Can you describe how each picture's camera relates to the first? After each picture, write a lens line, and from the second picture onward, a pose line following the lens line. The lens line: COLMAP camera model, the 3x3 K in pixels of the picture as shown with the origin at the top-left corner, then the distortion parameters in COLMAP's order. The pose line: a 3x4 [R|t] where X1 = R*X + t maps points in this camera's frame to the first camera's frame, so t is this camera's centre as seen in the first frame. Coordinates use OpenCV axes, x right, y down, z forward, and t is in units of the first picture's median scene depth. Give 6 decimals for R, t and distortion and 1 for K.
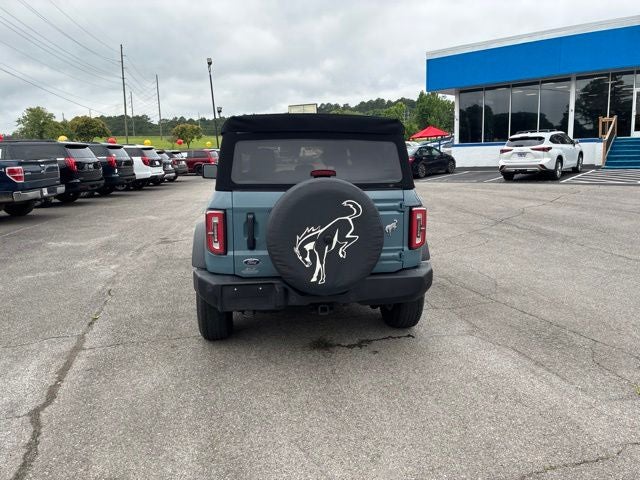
lens RADIAL K [[484.2, 0, 327.4], [0, 484.2, 233.0], [0, 0, 1]] dist [0.049622, -0.059809]
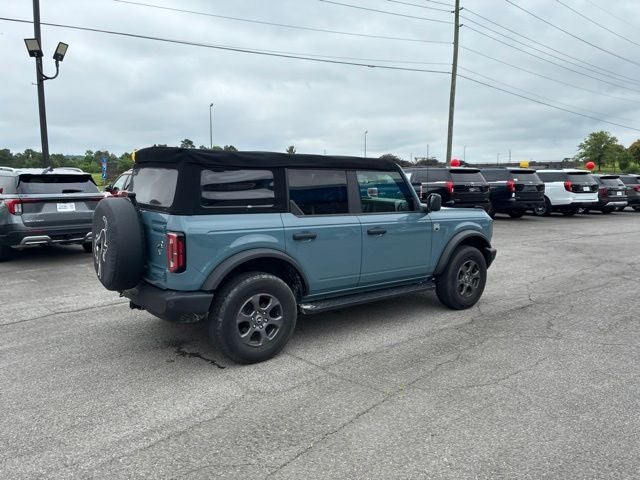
lens RADIAL K [[484.2, 0, 319.8], [0, 484.2, 238.4], [0, 0, 1]] dist [0.049622, -0.059809]
pose [[0.474119, 0.122874, -0.871845, 1.163163], [-0.154484, 0.986462, 0.055018, -0.137135], [0.866802, 0.108601, 0.486683, 0.719019]]
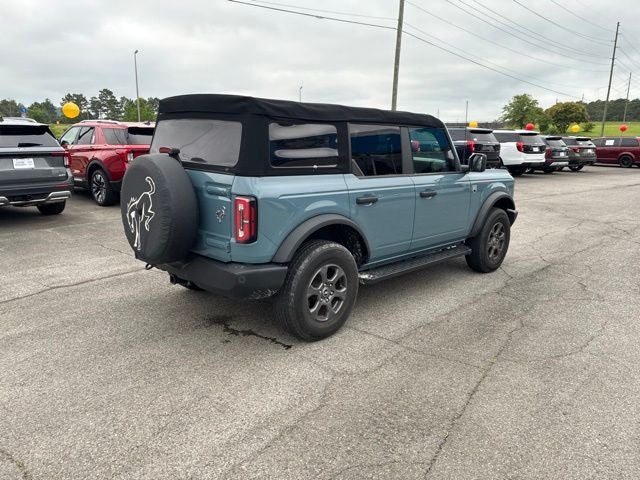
lens RADIAL K [[484.2, 0, 321.9], [0, 484.2, 236.1], [0, 0, 1]] dist [0.049622, -0.059809]
pose [[0.595852, 0.186013, -0.781255, 0.919738], [-0.159562, 0.980833, 0.111836, -0.098677], [0.787083, 0.058021, 0.614112, 0.536357]]
